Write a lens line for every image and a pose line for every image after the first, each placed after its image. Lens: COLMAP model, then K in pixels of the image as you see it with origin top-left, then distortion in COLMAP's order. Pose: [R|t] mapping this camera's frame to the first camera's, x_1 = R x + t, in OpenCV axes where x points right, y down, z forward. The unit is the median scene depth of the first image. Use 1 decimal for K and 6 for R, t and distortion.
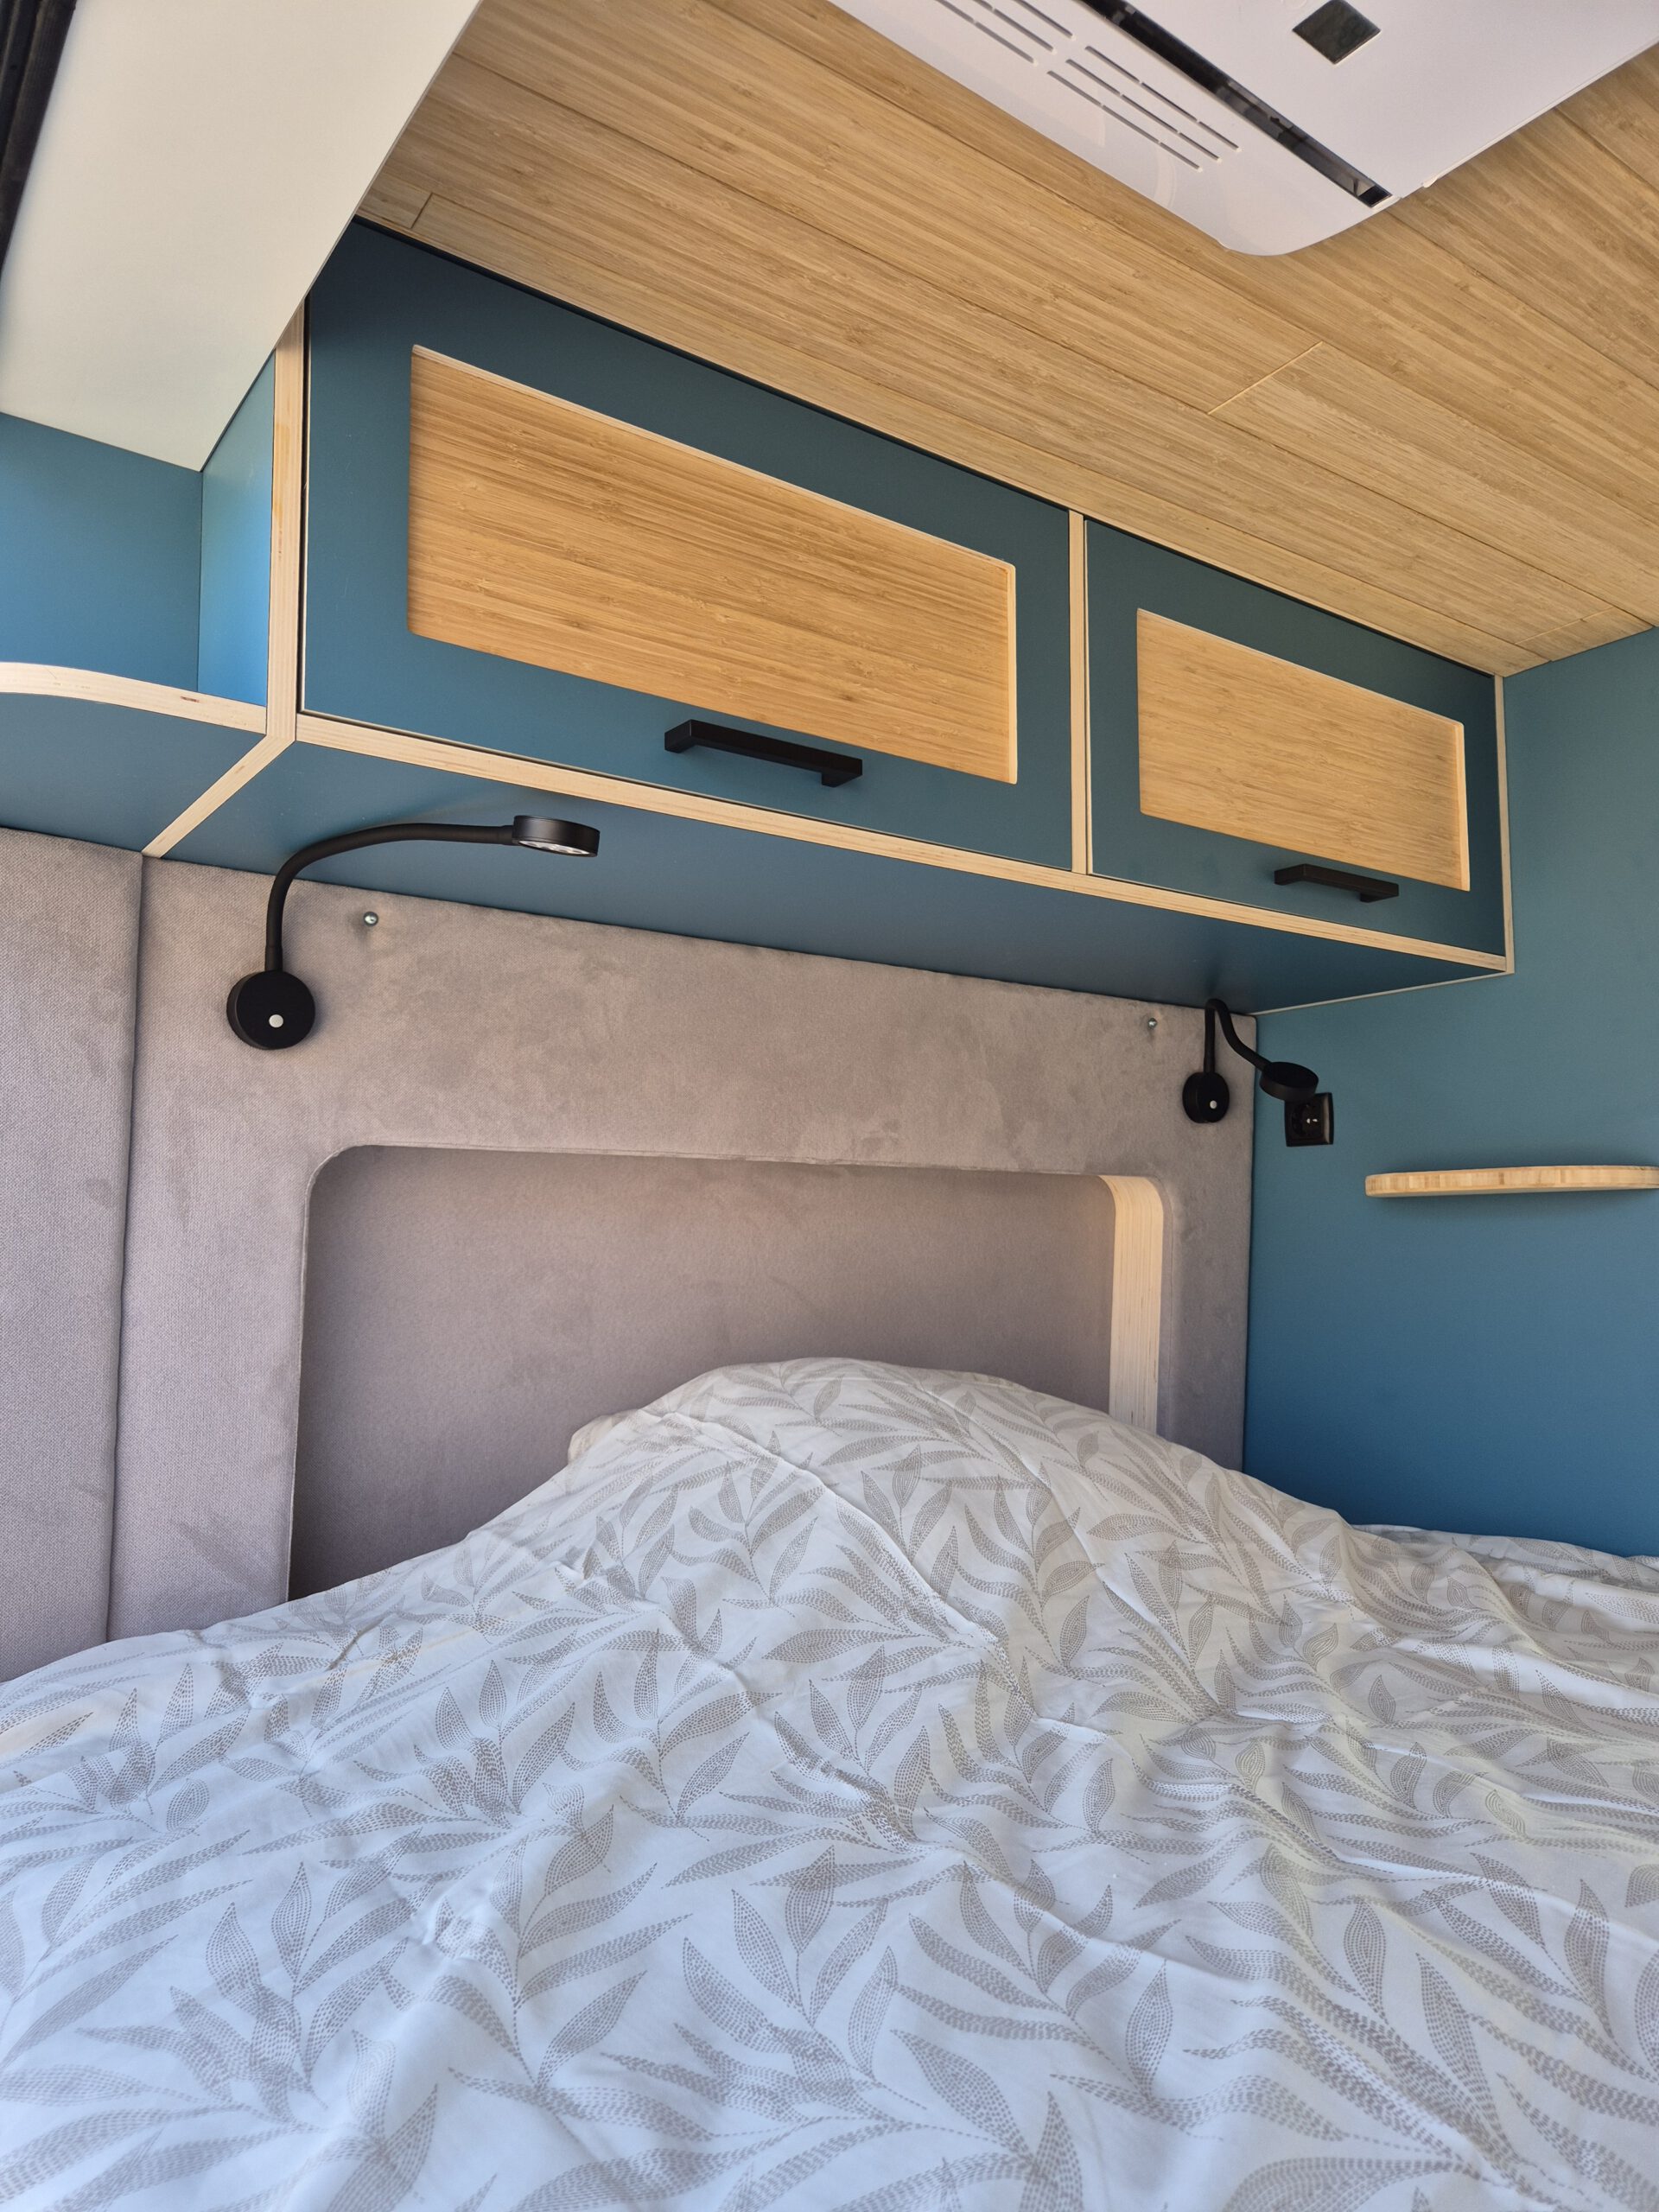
lens RADIAL K [[1482.1, 0, 818.4], [0, 1482.1, 1114.2], [0, 0, 1]] dist [0.057988, -0.043593]
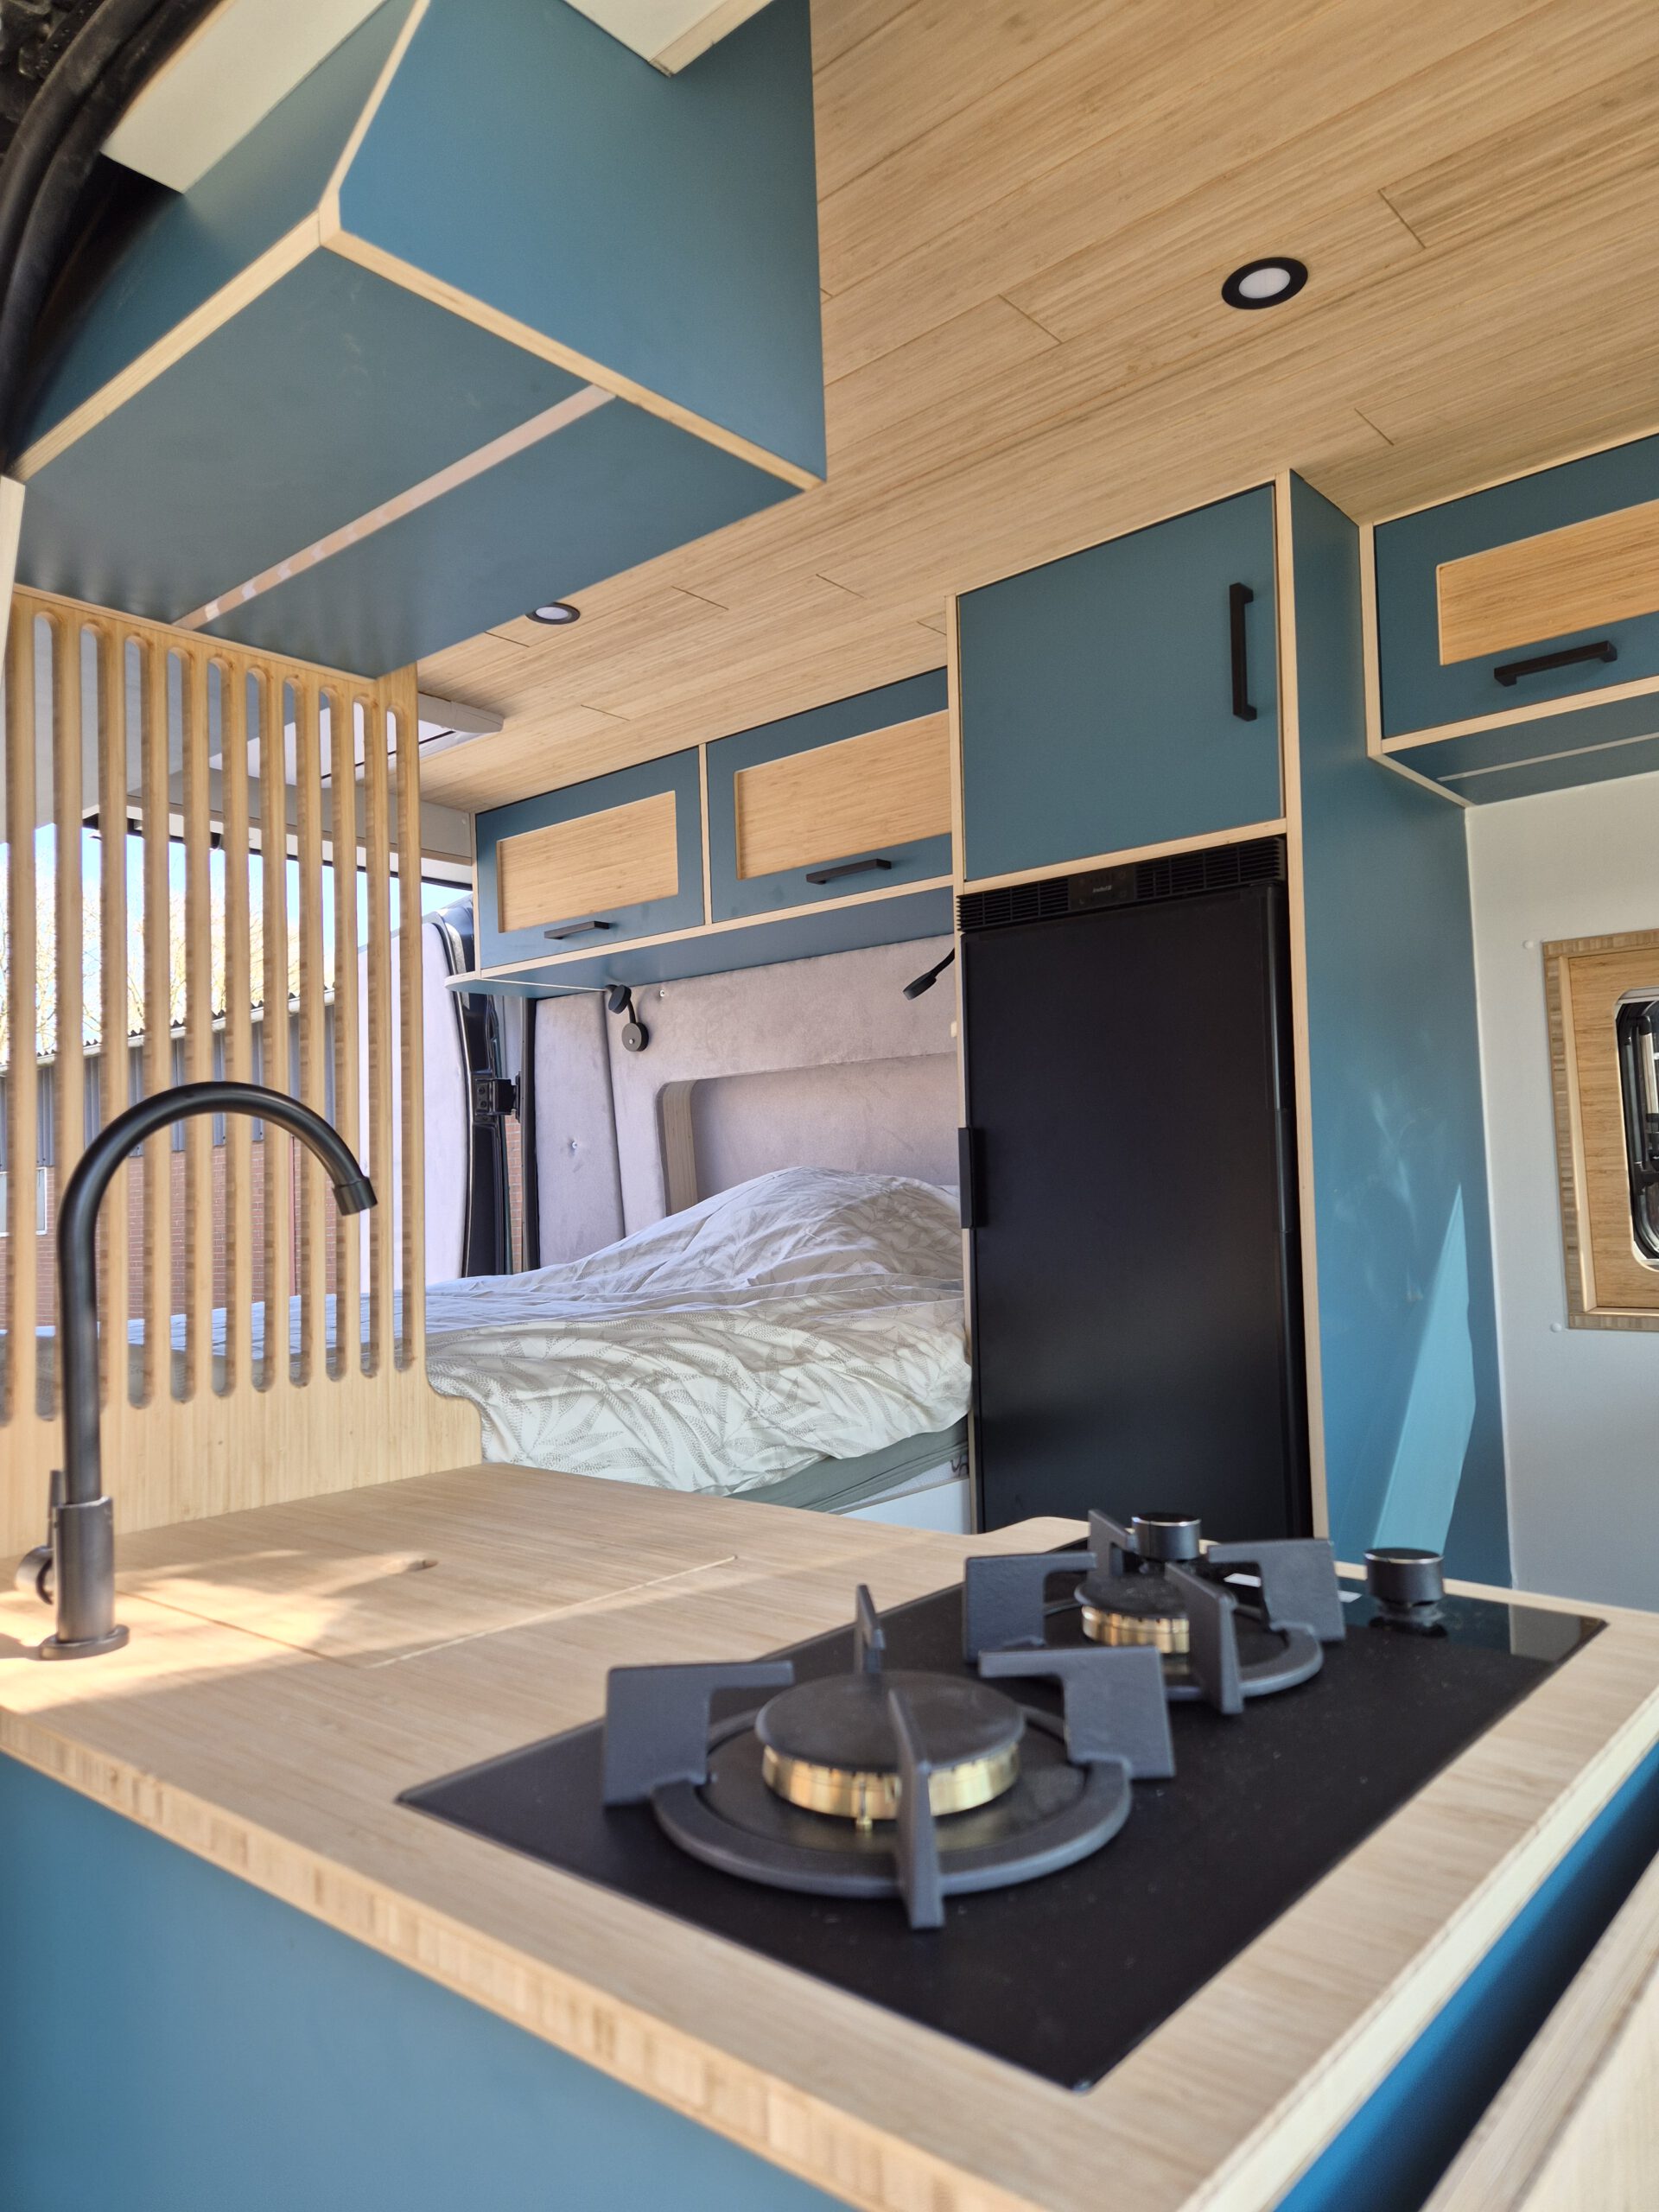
lens RADIAL K [[1482.1, 0, 846.2], [0, 1482.1, 1111.8], [0, 0, 1]] dist [0.057988, -0.043593]
pose [[0.254990, -0.057932, -0.965207, 2.200610], [0.129568, 0.991249, -0.025265, 0.172610], [0.958223, -0.118617, 0.260265, 0.620648]]
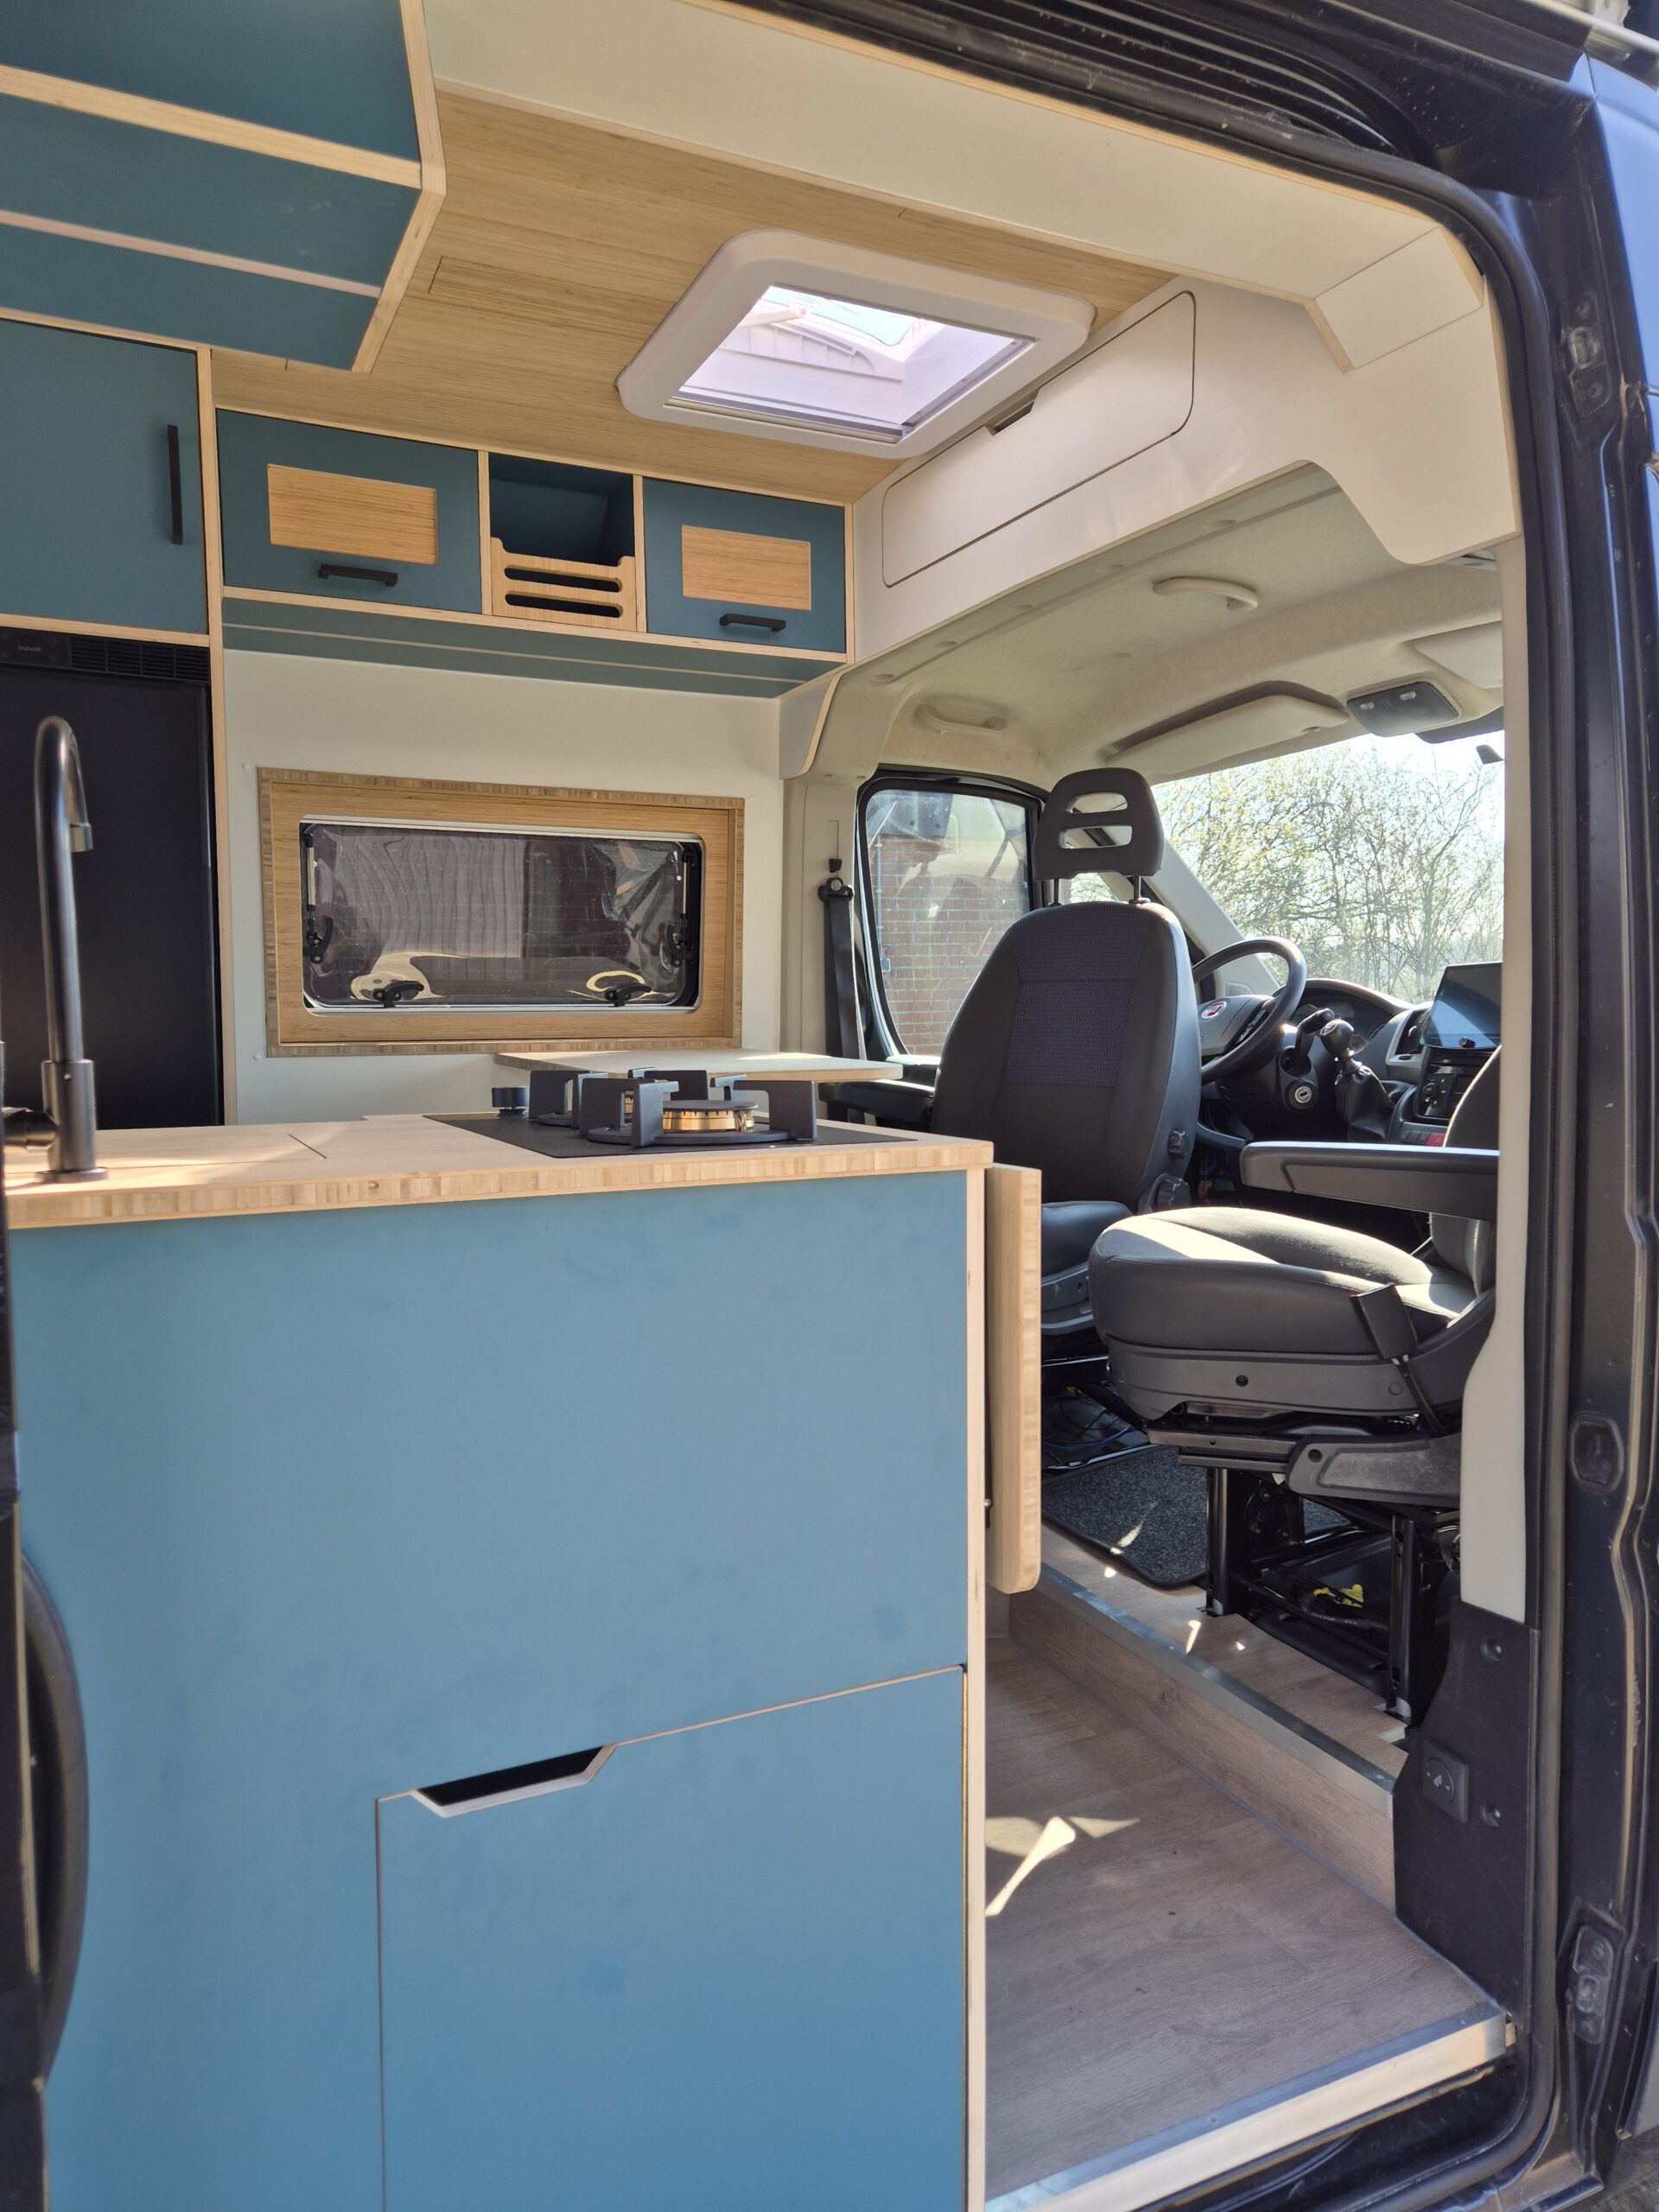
lens RADIAL K [[1482.1, 0, 817.2], [0, 1482.1, 1111.9], [0, 0, 1]] dist [0.057988, -0.043593]
pose [[0.986354, 0.011222, -0.164258, 1.992037], [0.017546, 0.984828, 0.172647, 0.177924], [0.163703, -0.173173, 0.971191, -0.233311]]
